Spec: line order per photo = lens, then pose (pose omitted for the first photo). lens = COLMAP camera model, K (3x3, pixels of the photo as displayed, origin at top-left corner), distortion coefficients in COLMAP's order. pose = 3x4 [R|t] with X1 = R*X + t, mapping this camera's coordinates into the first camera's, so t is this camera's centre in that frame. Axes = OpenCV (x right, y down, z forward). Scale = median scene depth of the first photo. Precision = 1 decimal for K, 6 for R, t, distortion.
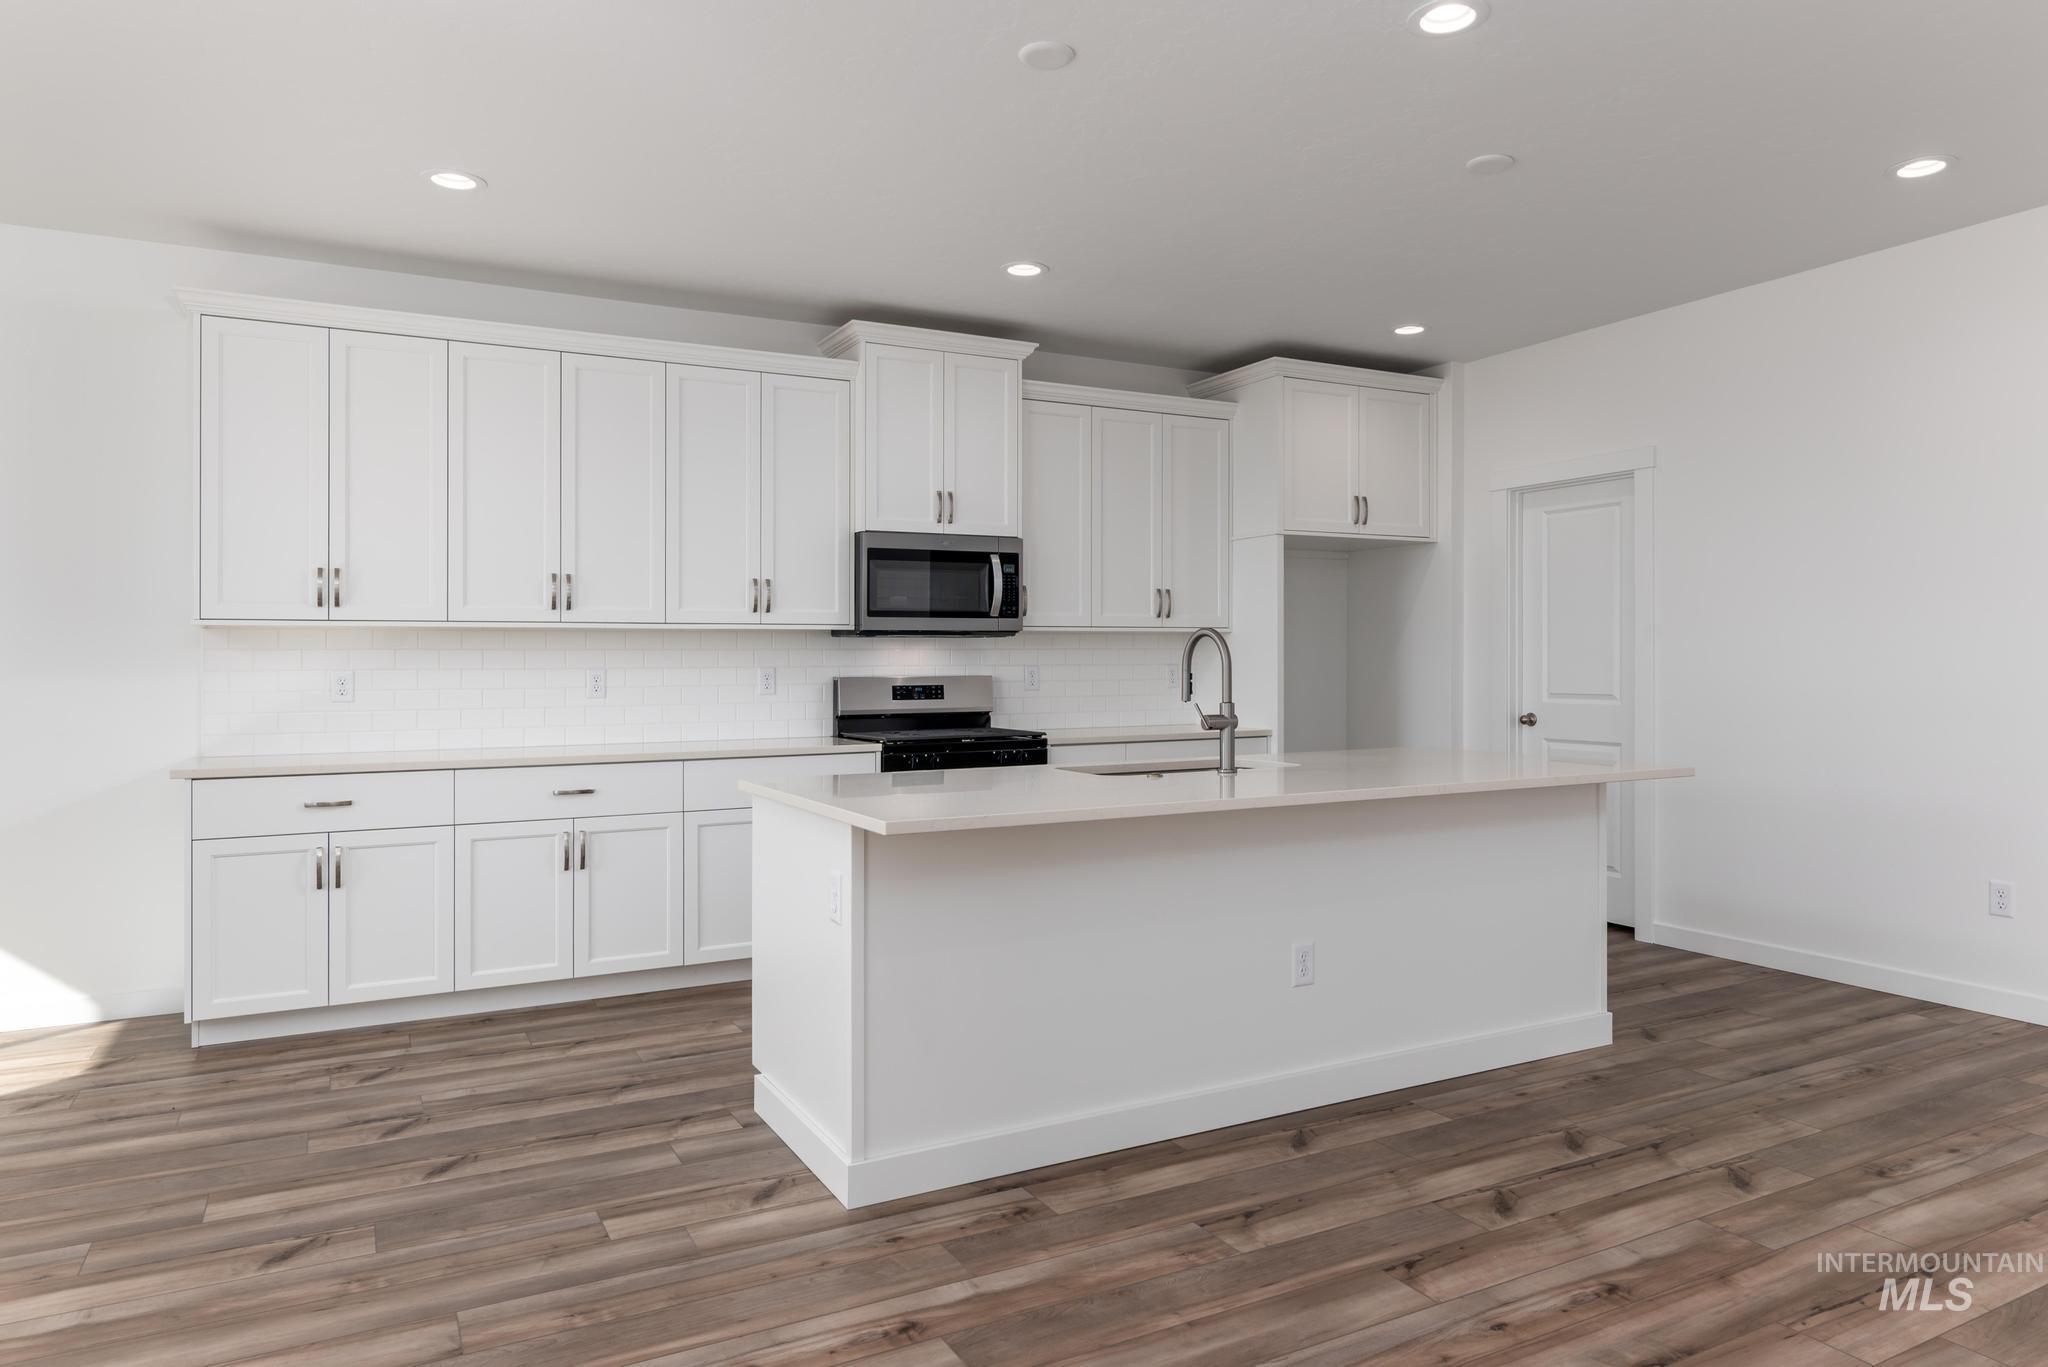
lens RADIAL K [[1306.0, 0, 1060.9], [0, 1306.0, 668.6], [0, 0, 1]] dist [-0.003474, -0.003087]
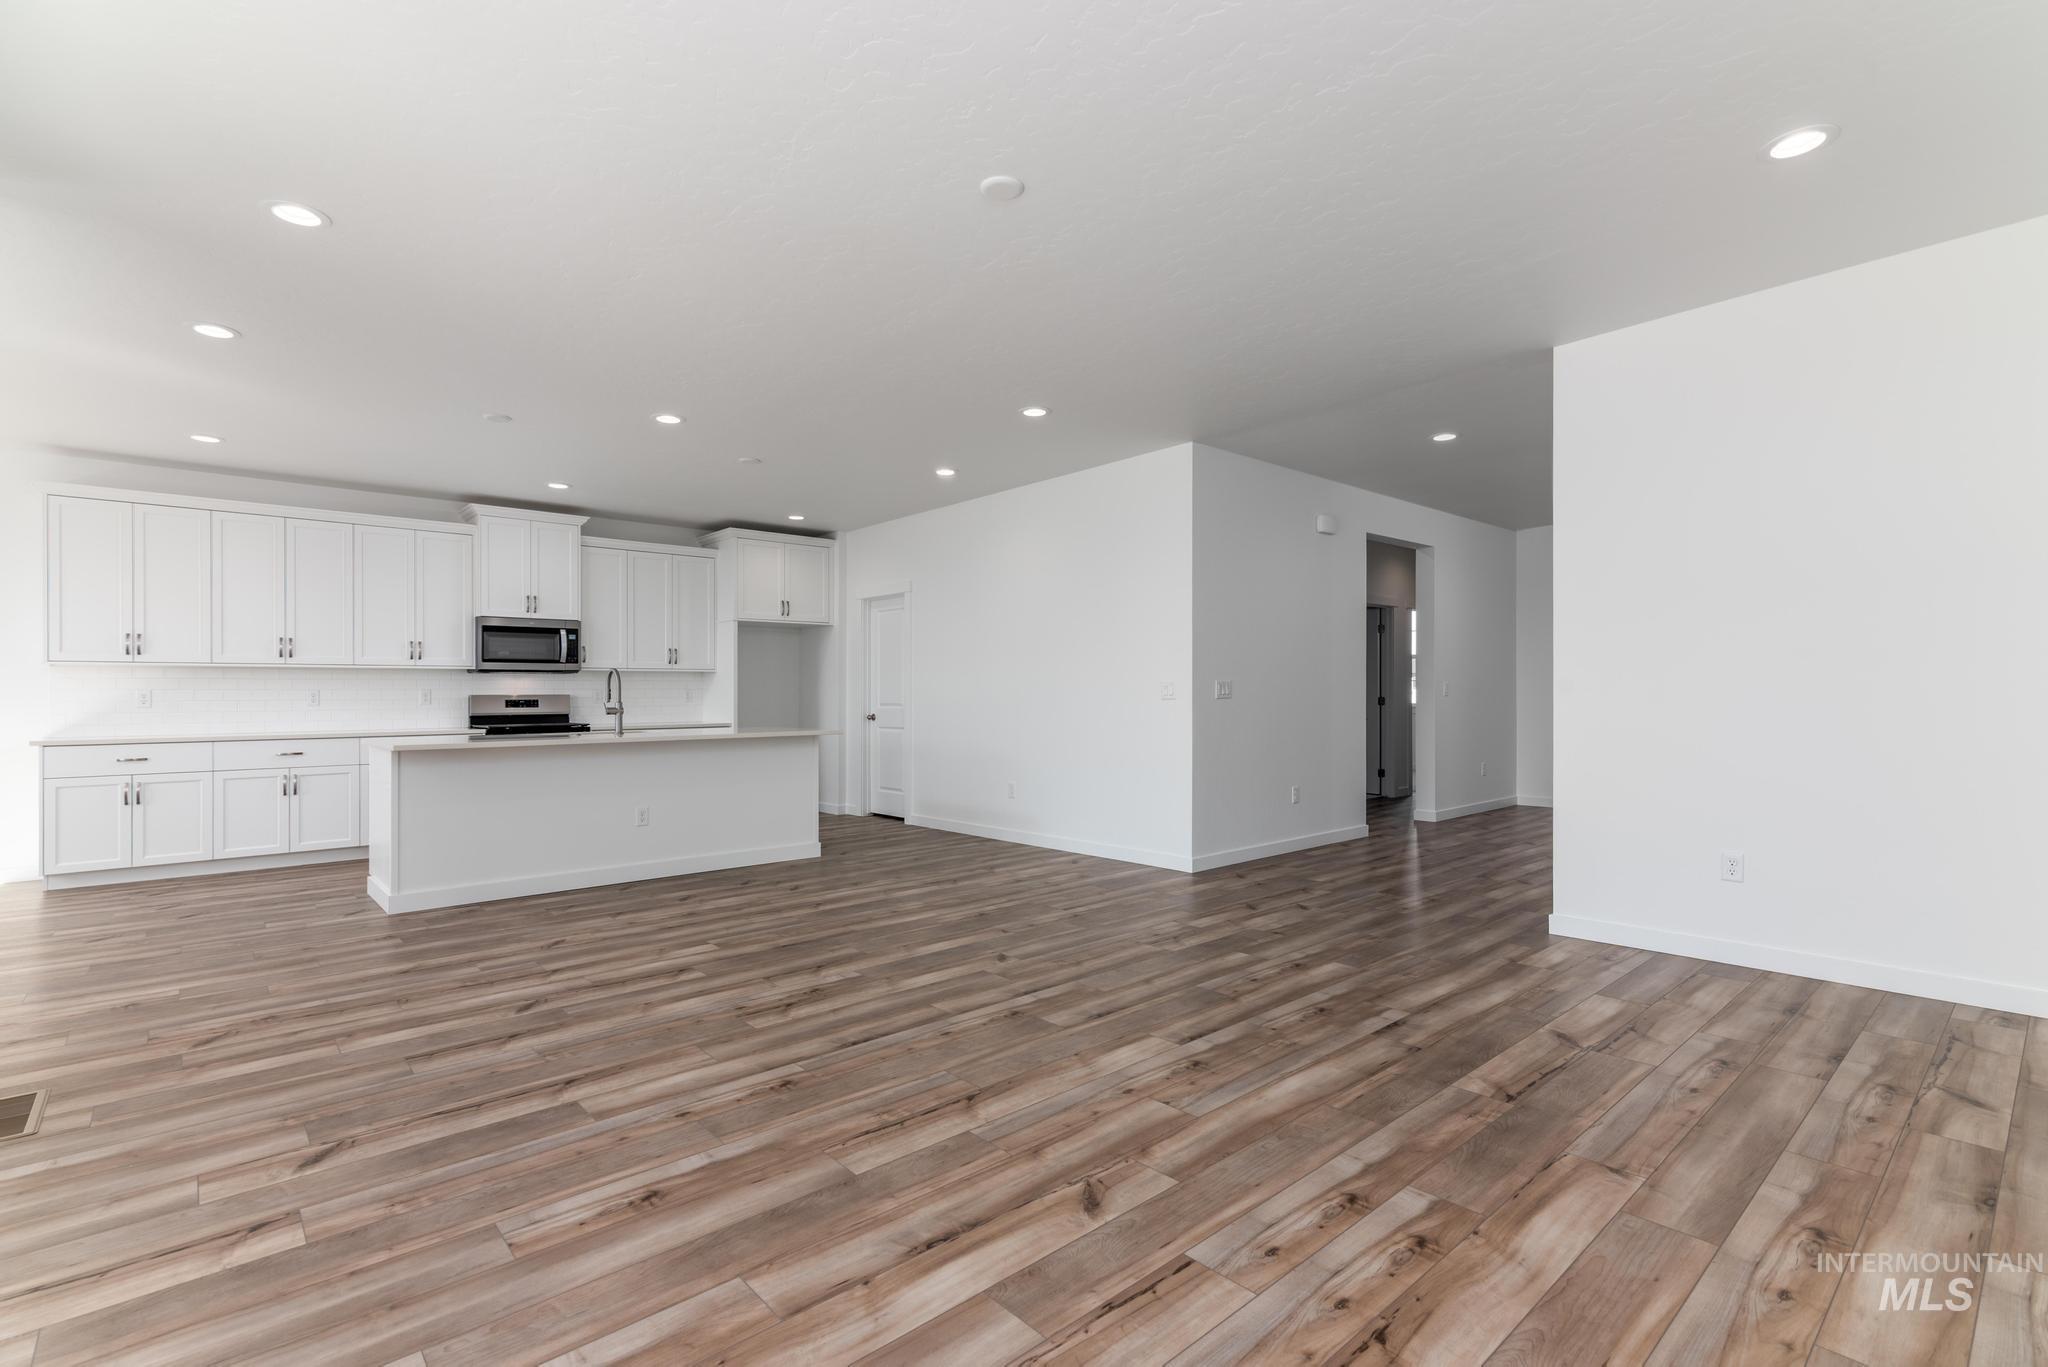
lens RADIAL K [[935.6, 0, 1022.2], [0, 935.6, 702.0], [0, 0, 1]] dist [0.007429, 0.000021]
pose [[0.975251, -0.003152, 0.221079, 0.327475], [0.003176, 0.999995, 0.000250, 0.020706], [-0.221079, 0.000458, 0.975256, -0.509752]]
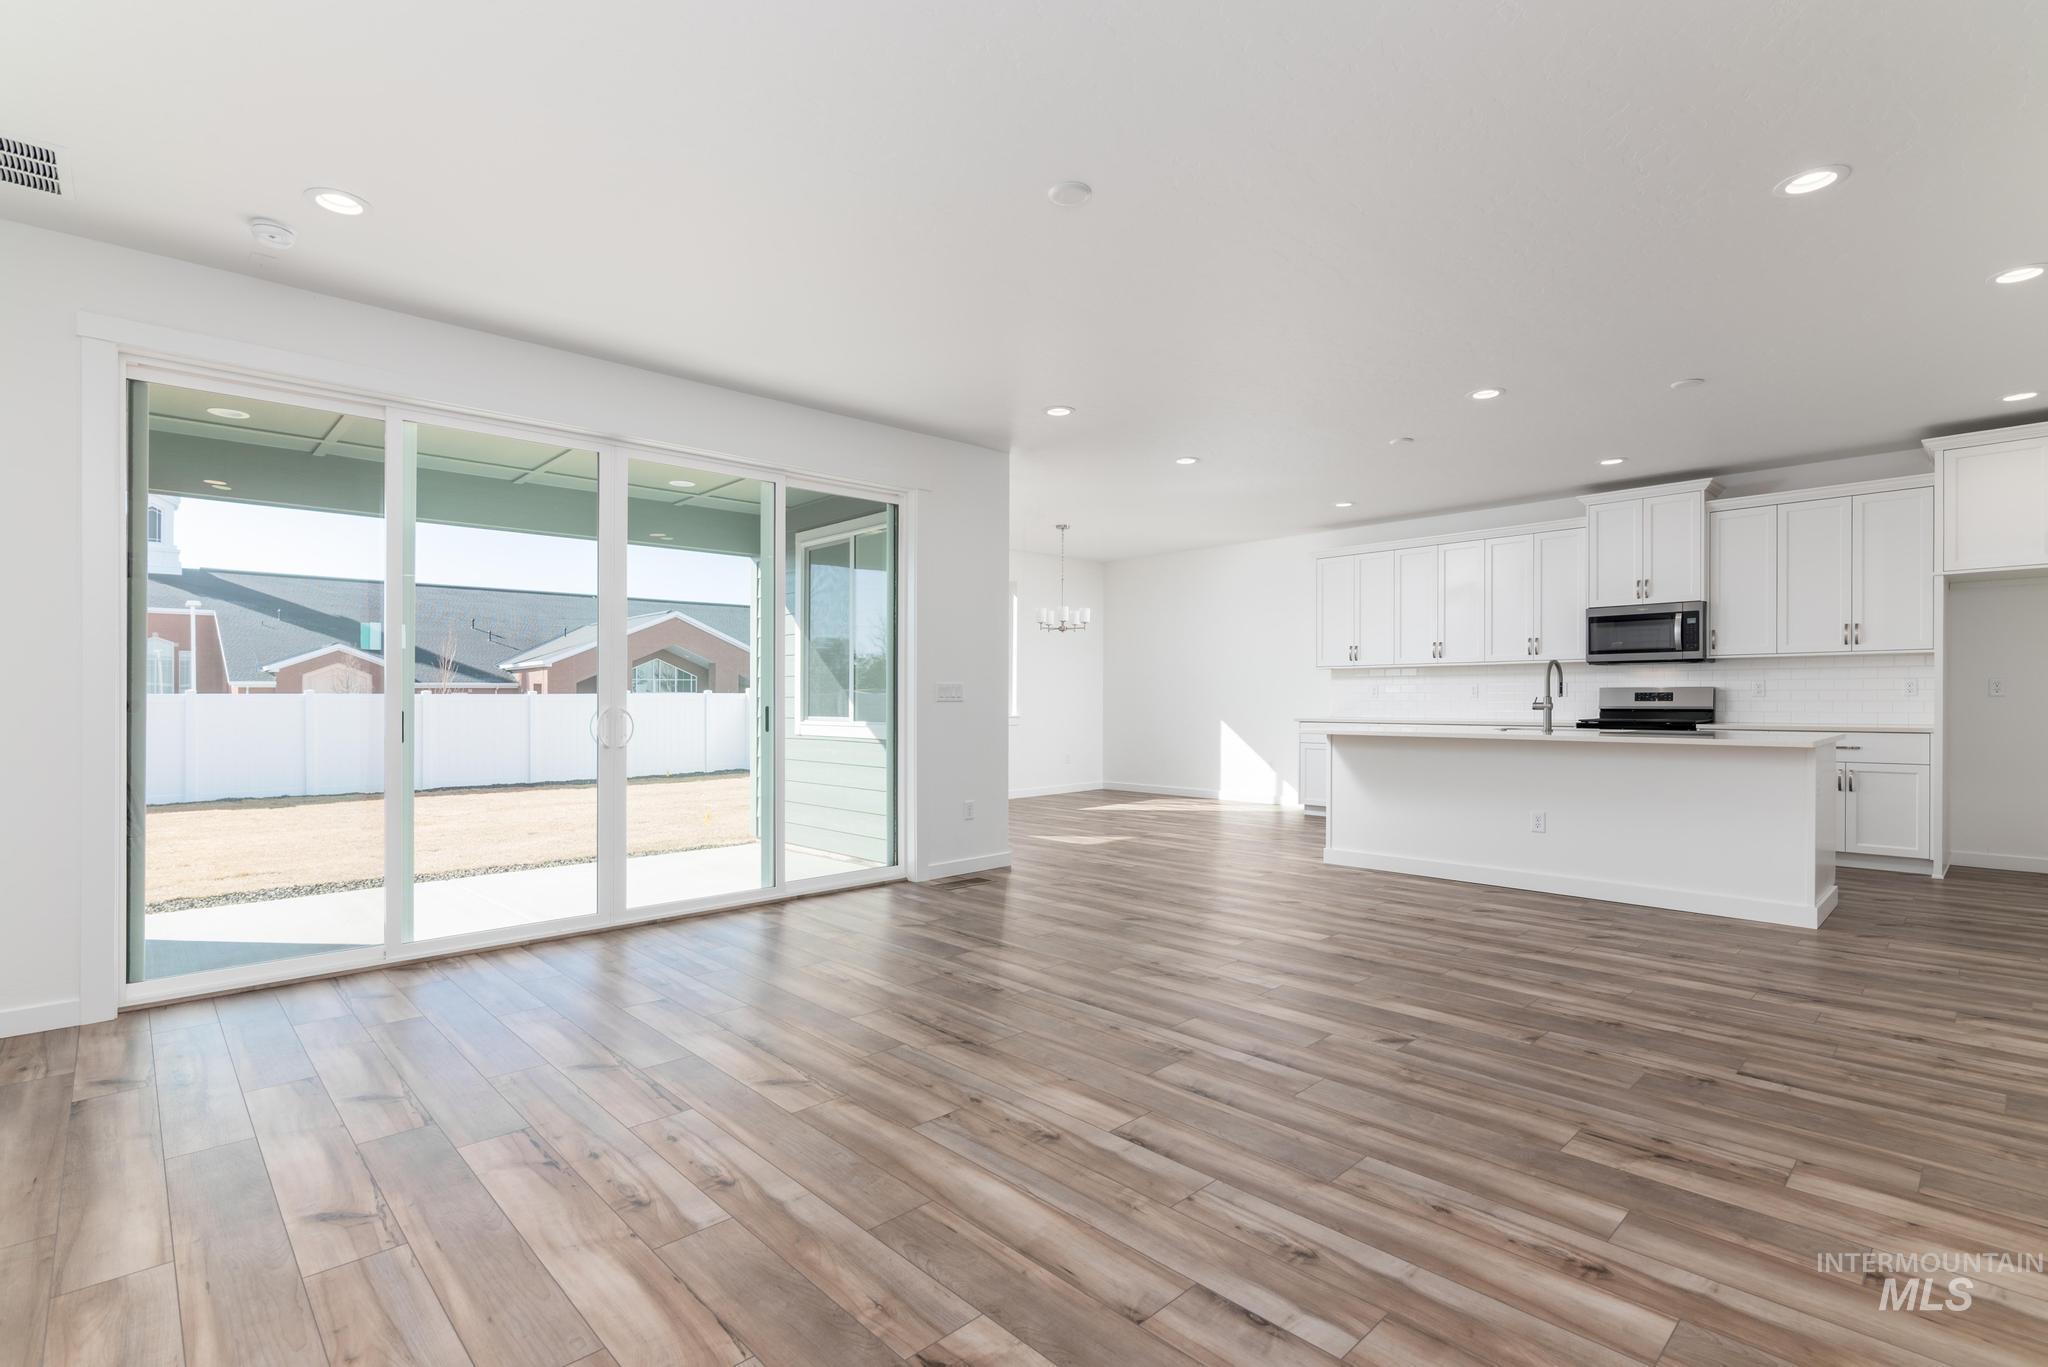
lens RADIAL K [[953.9, 0, 1019.8], [0, 953.9, 694.1], [0, 0, 1]] dist [-0.002970, -0.000172]
pose [[0.252201, 0.002522, -0.967672, 1.006256], [-0.000971, 0.999997, 0.002353, 0.014520], [0.967674, 0.000346, 0.252203, -0.124028]]
